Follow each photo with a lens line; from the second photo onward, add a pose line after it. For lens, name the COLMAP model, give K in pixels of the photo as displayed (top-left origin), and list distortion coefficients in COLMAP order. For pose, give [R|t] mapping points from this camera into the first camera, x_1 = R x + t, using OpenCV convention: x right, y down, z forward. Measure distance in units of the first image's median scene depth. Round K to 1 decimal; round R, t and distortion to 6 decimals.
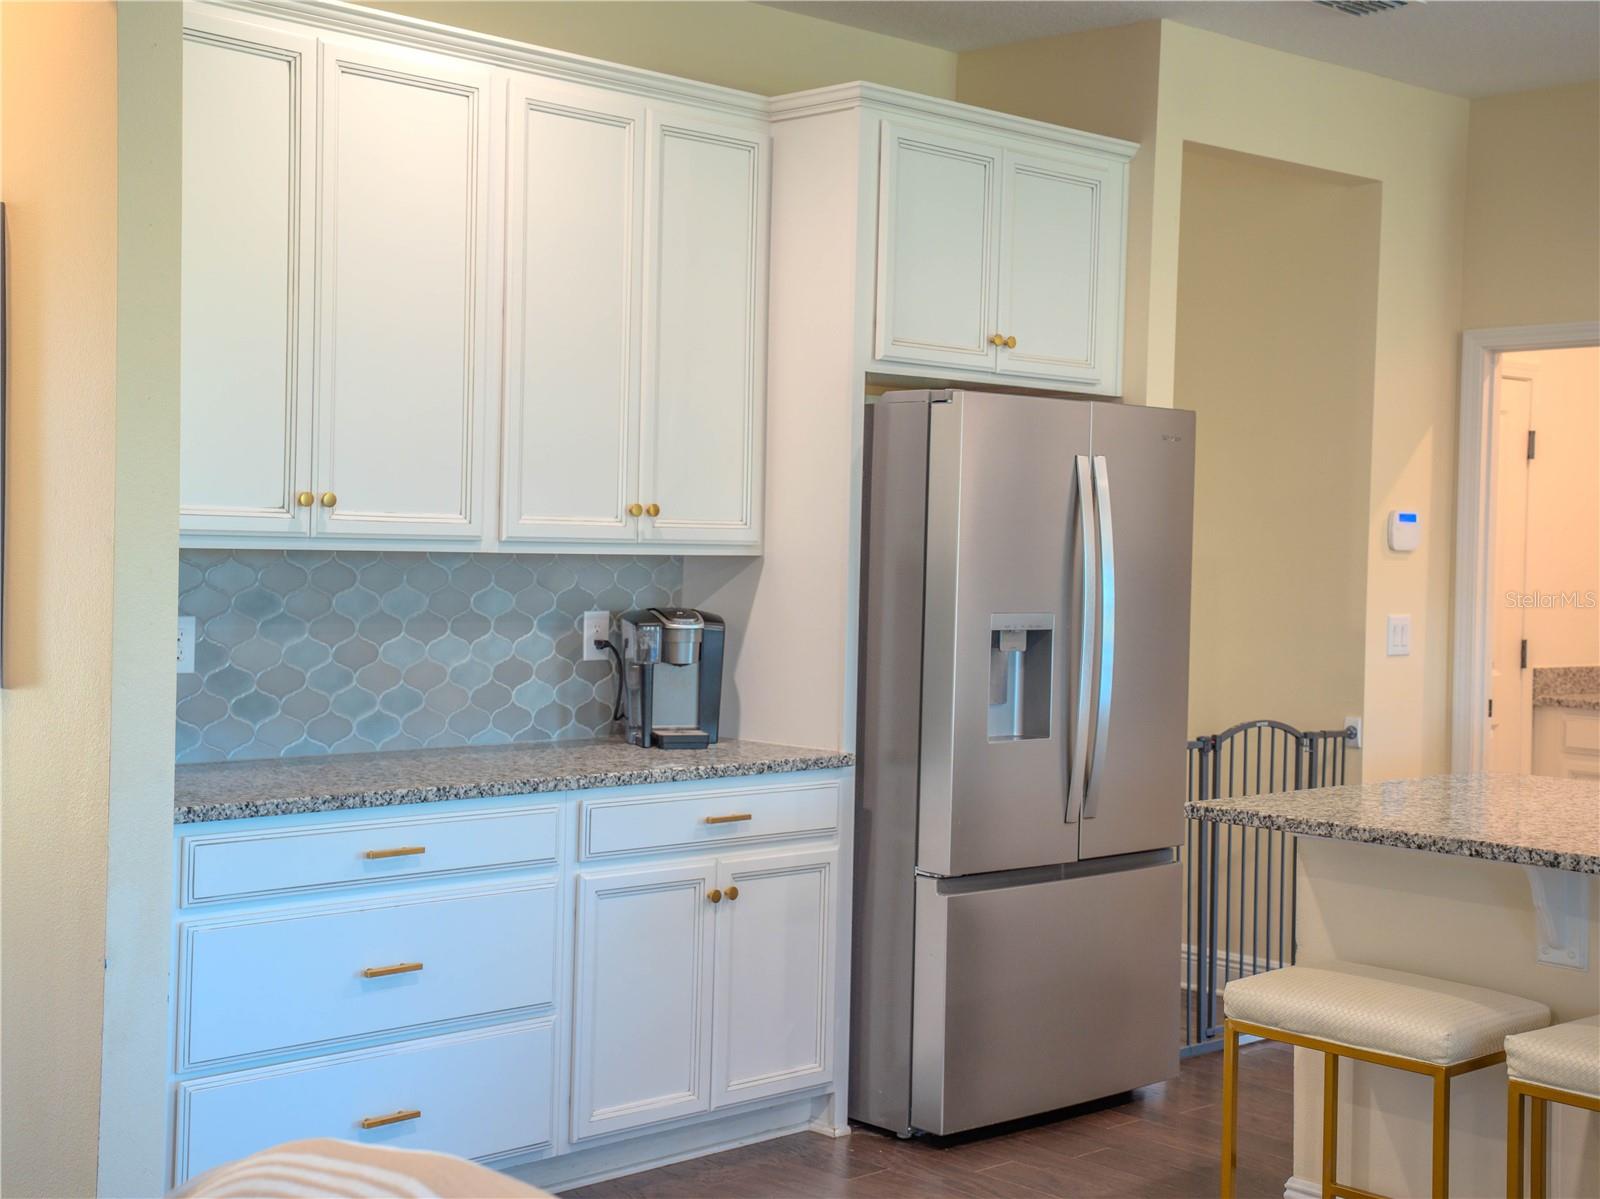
lens RADIAL K [[2196.2, 0, 797.0], [0, 2196.2, 596.1], [0, 0, 1]] dist [0.153269, 0.000000]
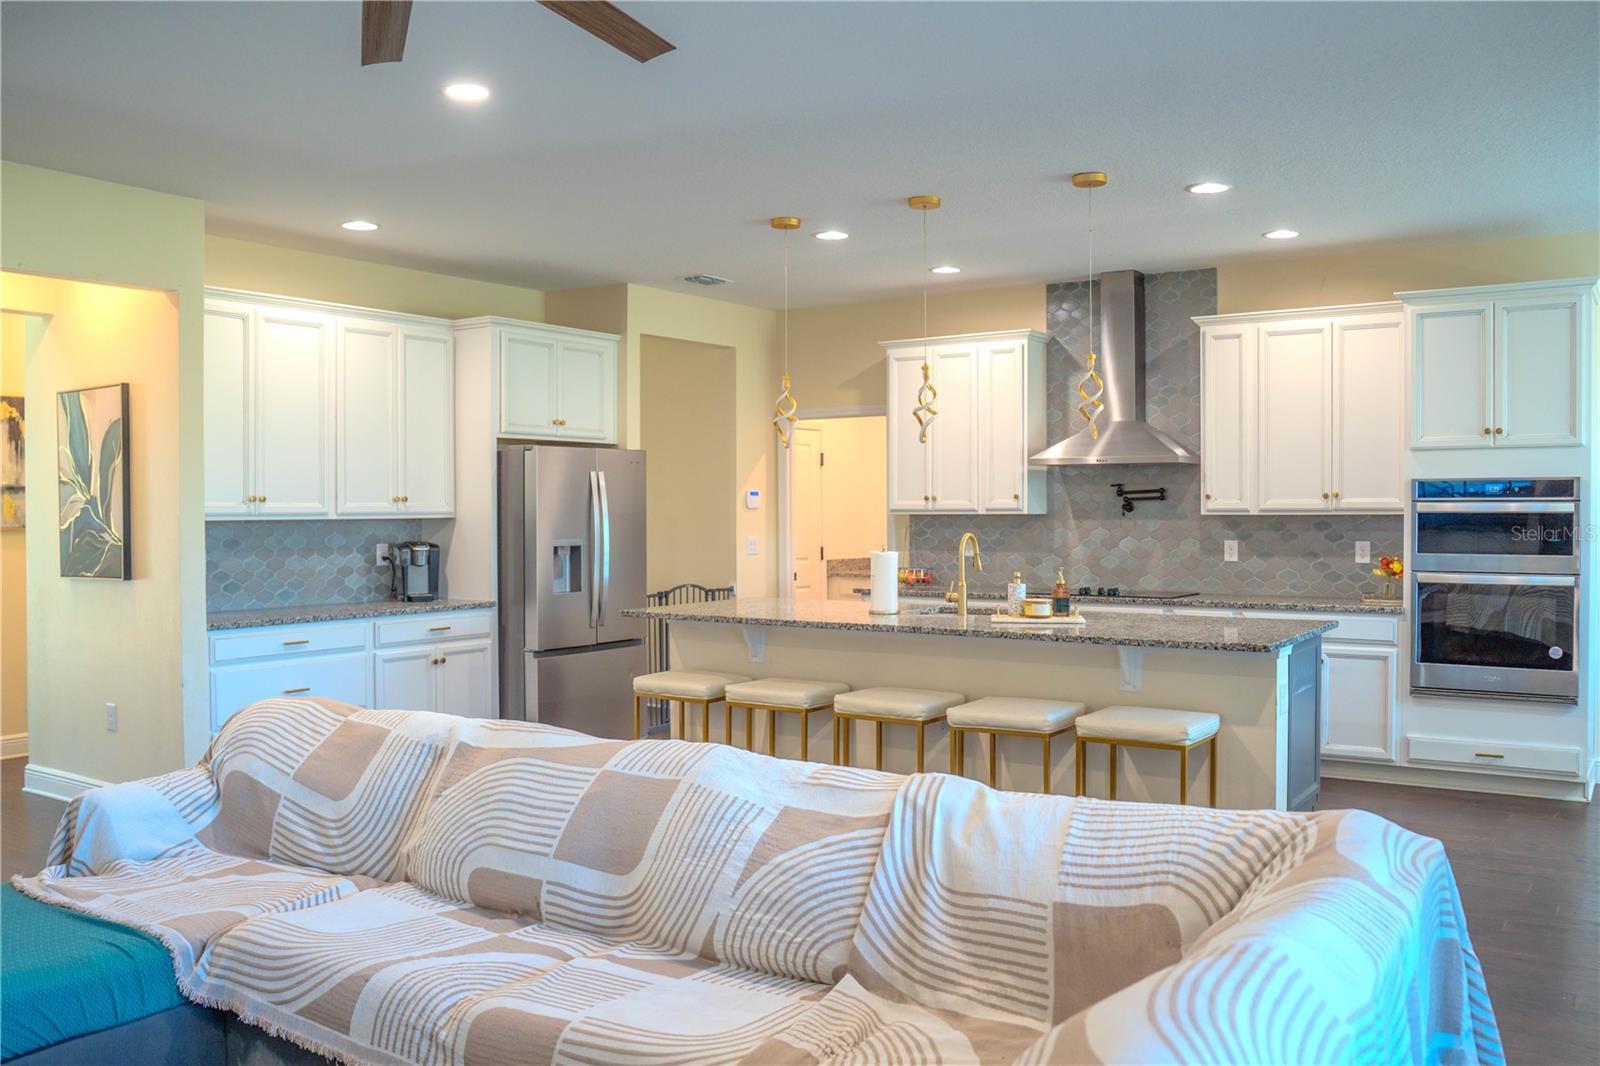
lens RADIAL K [[1405.8, 0, 810.7], [0, 1405.8, 536.6], [0, 0, 1]] dist [-0.060164, -0.010152]
pose [[0.982629, -0.029912, 0.183156, 0.082945], [0.030716, 0.999527, -0.001551, 0.015649], [-0.183023, 0.007150, 0.983083, -0.522080]]
